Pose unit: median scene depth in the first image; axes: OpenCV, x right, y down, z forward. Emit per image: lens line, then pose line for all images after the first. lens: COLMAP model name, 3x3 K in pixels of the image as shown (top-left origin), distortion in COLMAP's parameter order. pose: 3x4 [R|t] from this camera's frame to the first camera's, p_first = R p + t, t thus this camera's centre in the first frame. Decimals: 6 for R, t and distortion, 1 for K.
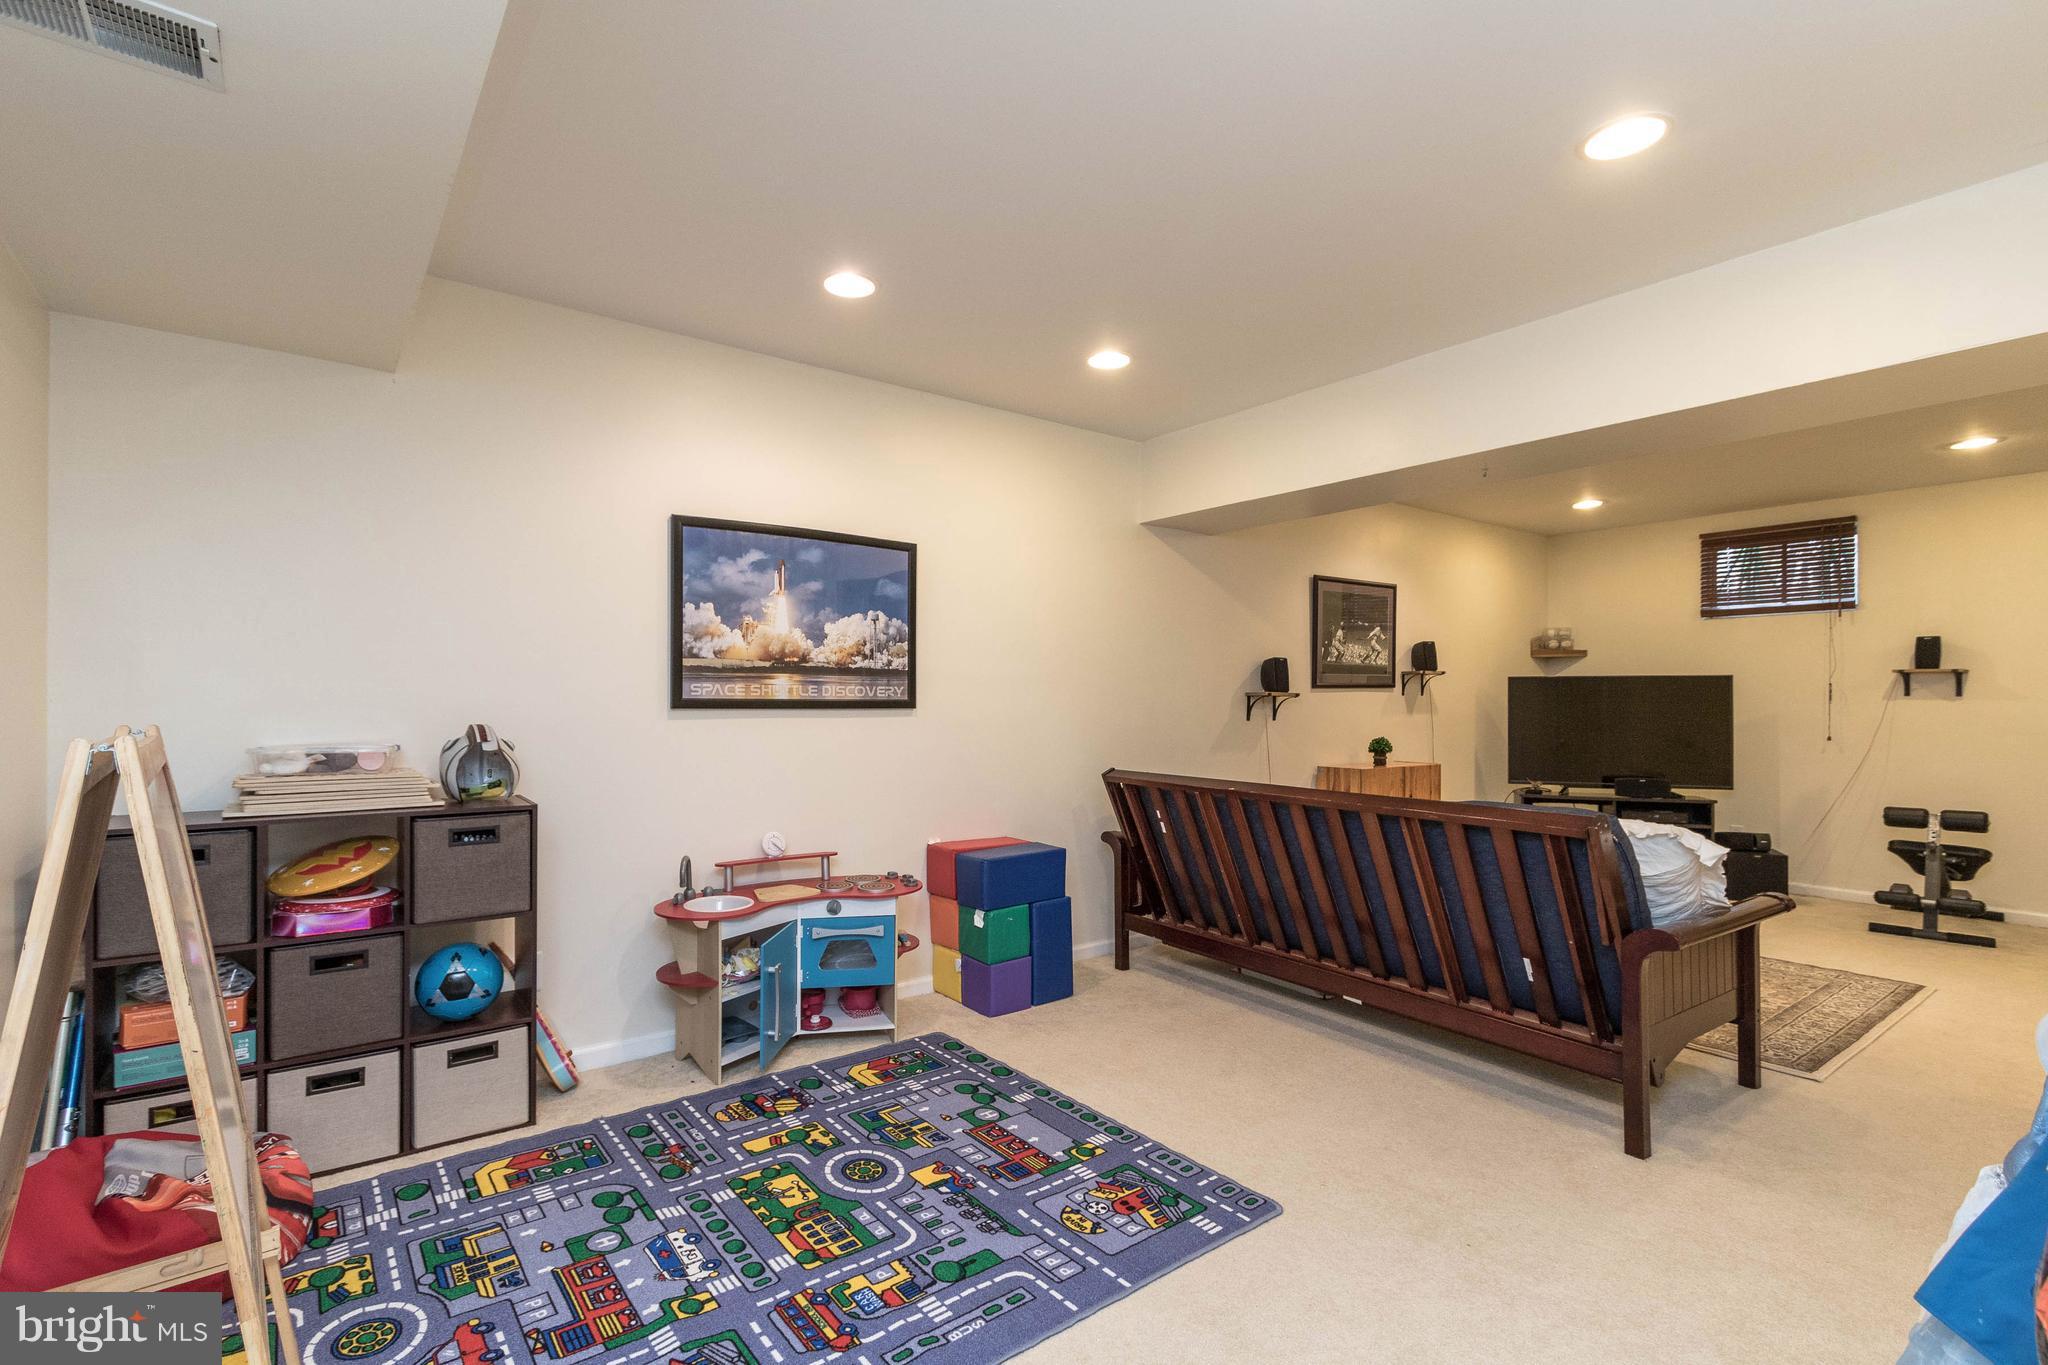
lens RADIAL K [[950.2, 0, 1025.2], [0, 950.2, 688.1], [0, 0, 1]] dist [0.001254, 0.000254]
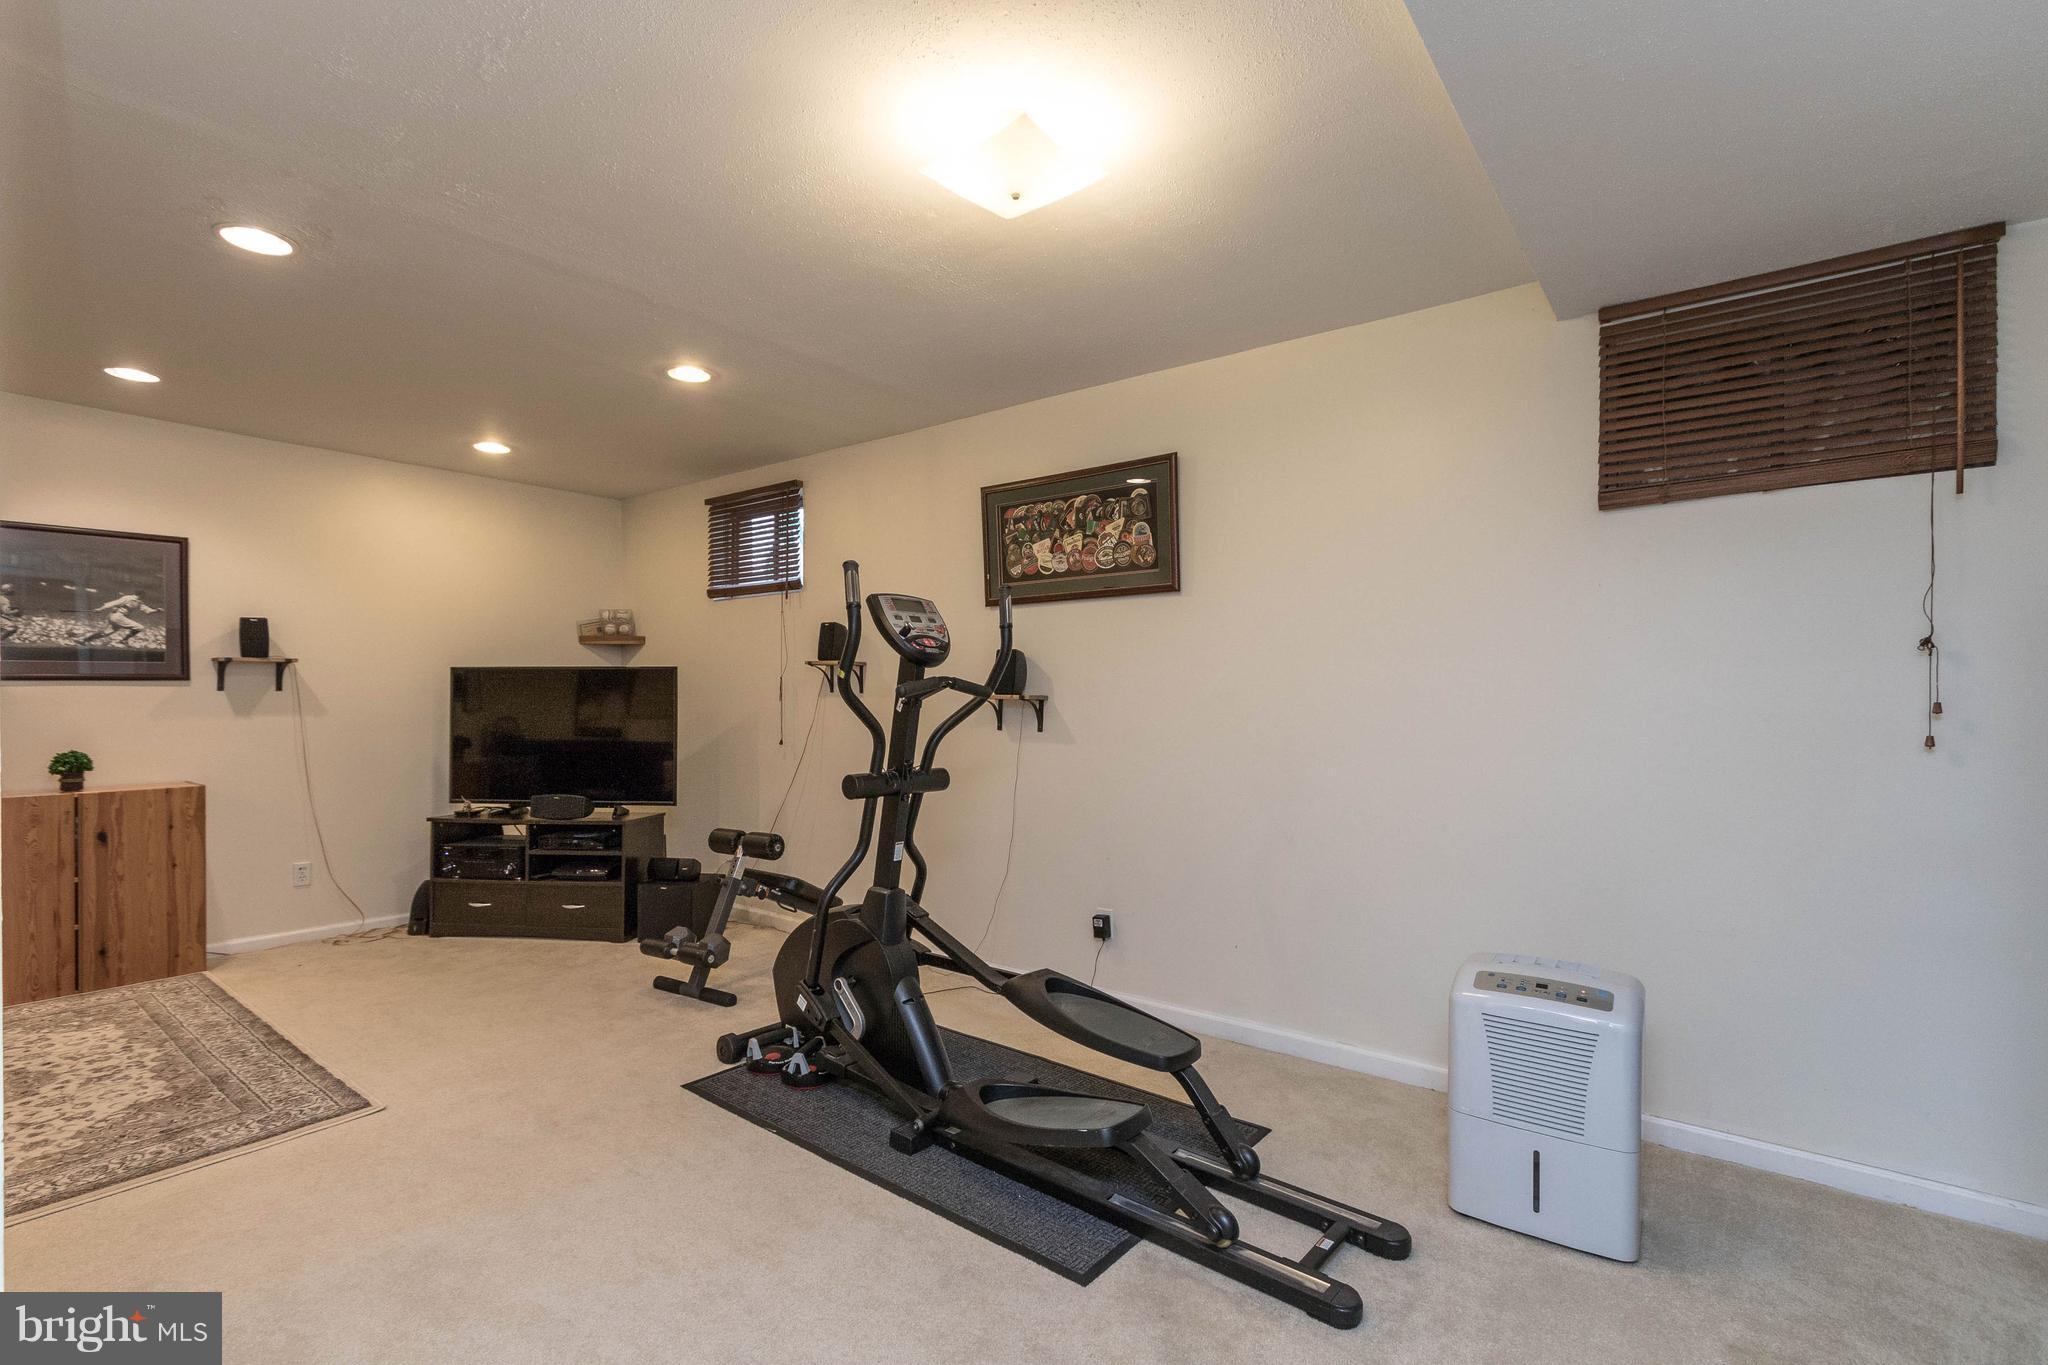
lens RADIAL K [[950.2, 0, 1021.2], [0, 950.2, 686.5], [0, 0, 1]] dist [0.001254, 0.000254]
pose [[0.968524, 0.004237, 0.248882, 0.840028], [-0.005913, 0.999965, 0.005987, -0.003684], [-0.248848, -0.007270, 0.968515, 0.139236]]
